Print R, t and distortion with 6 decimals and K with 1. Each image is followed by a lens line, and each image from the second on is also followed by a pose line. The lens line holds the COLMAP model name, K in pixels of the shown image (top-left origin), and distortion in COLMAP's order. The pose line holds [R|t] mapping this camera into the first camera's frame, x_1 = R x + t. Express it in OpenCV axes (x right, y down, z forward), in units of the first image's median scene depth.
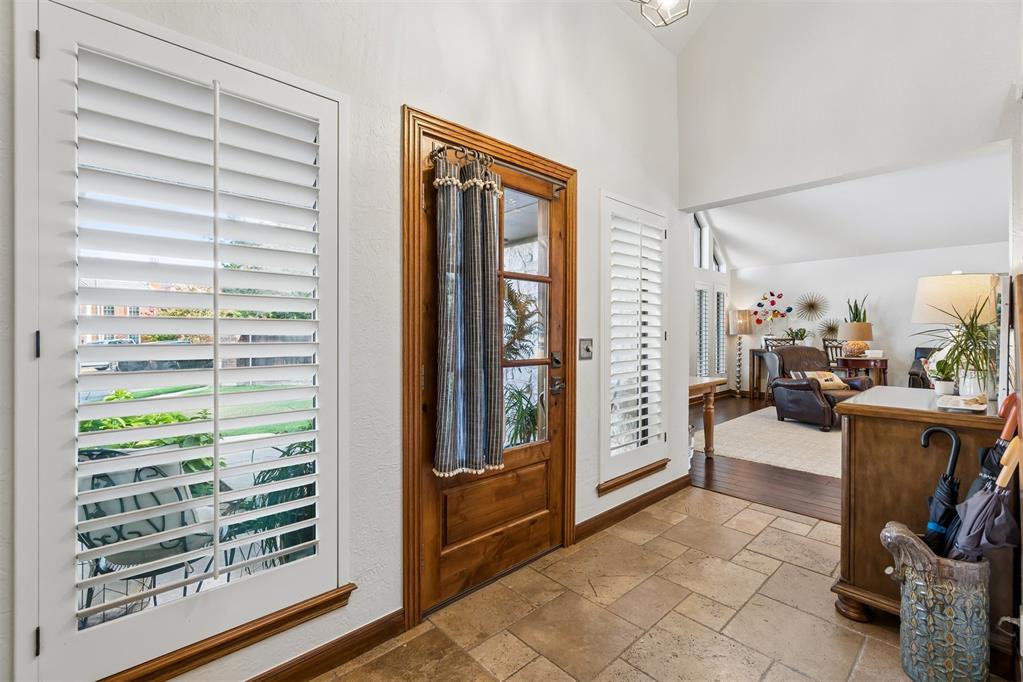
lens RADIAL K [[440.7, 0, 510.0], [0, 440.7, 335.3], [0, 0, 1]] dist [0.000441, 0.000372]
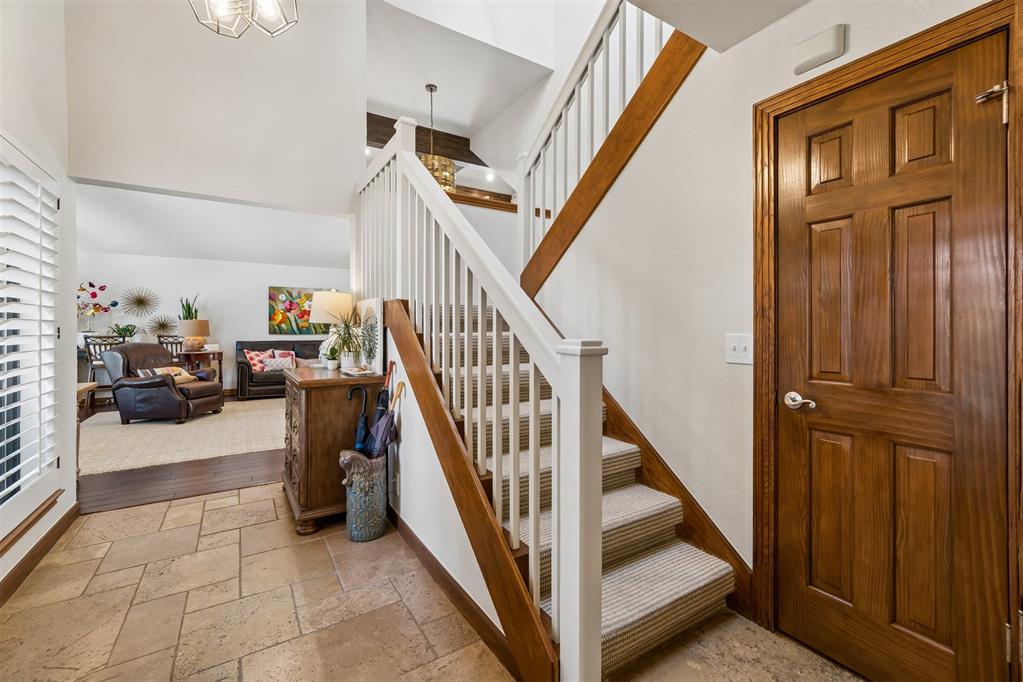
lens RADIAL K [[440.7, 0, 511.4], [0, 440.7, 333.7], [0, 0, 1]] dist [0.000441, 0.000372]
pose [[0.174296, -0.011032, 0.984632, -0.161144], [0.006709, 0.999927, 0.010016, 0.000015], [-0.984670, 0.004860, 0.174357, 0.041959]]
